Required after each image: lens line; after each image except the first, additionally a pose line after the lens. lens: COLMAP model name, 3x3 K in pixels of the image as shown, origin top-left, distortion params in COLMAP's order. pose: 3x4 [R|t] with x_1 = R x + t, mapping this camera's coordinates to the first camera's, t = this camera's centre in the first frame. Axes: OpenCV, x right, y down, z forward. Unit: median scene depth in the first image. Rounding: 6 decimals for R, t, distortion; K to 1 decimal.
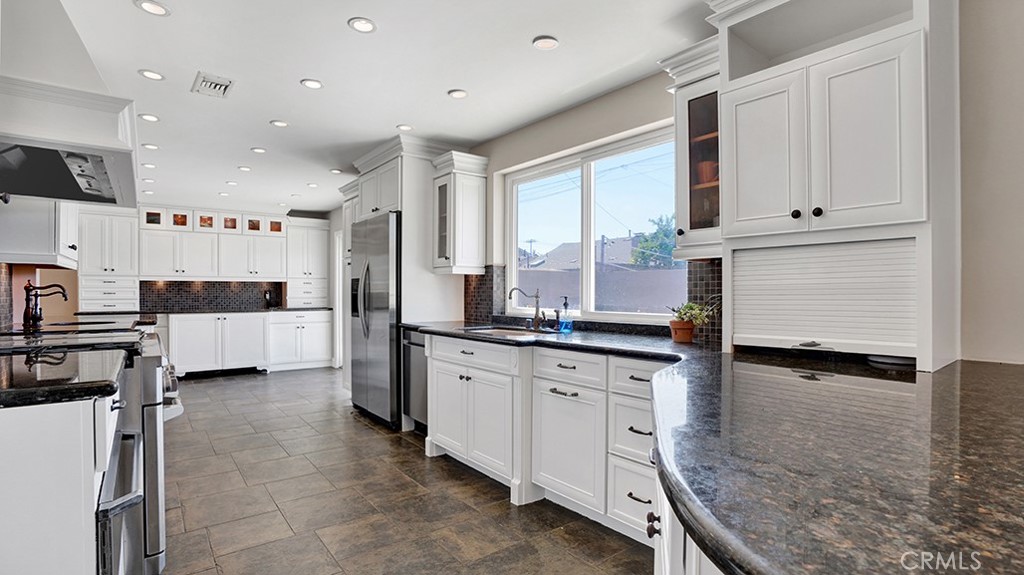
lens RADIAL K [[498.6, 0, 512.0], [0, 498.6, 287.5], [0, 0, 1]] dist [-0.000592, -0.000108]
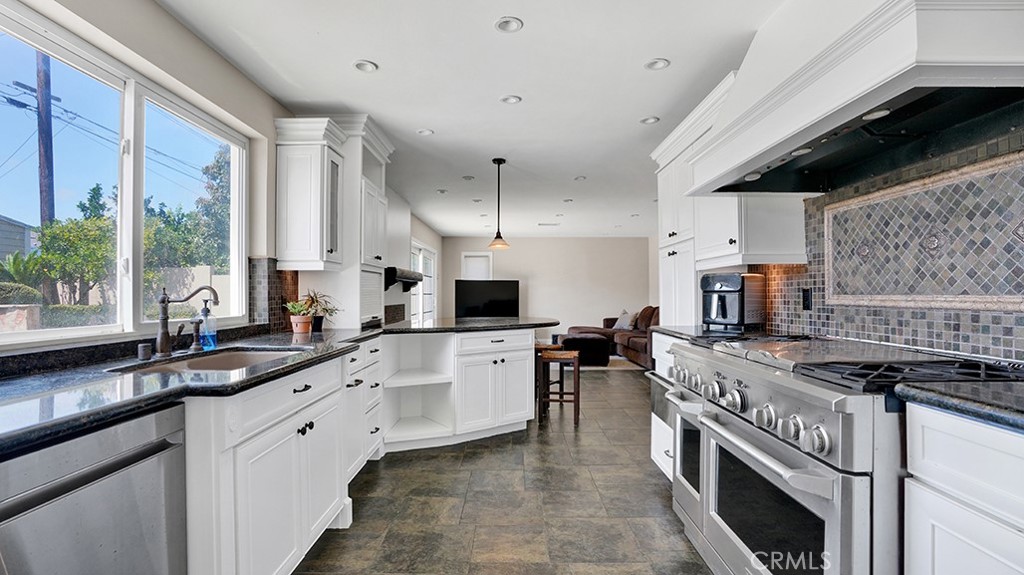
lens RADIAL K [[498.6, 0, 512.0], [0, 498.6, 287.5], [0, 0, 1]] dist [-0.000592, -0.000108]
pose [[-0.783348, 0.003059, 0.621575, -0.840720], [-0.003770, 0.999946, -0.009672, 0.009486], [-0.621572, -0.009920, -0.783295, 1.624218]]
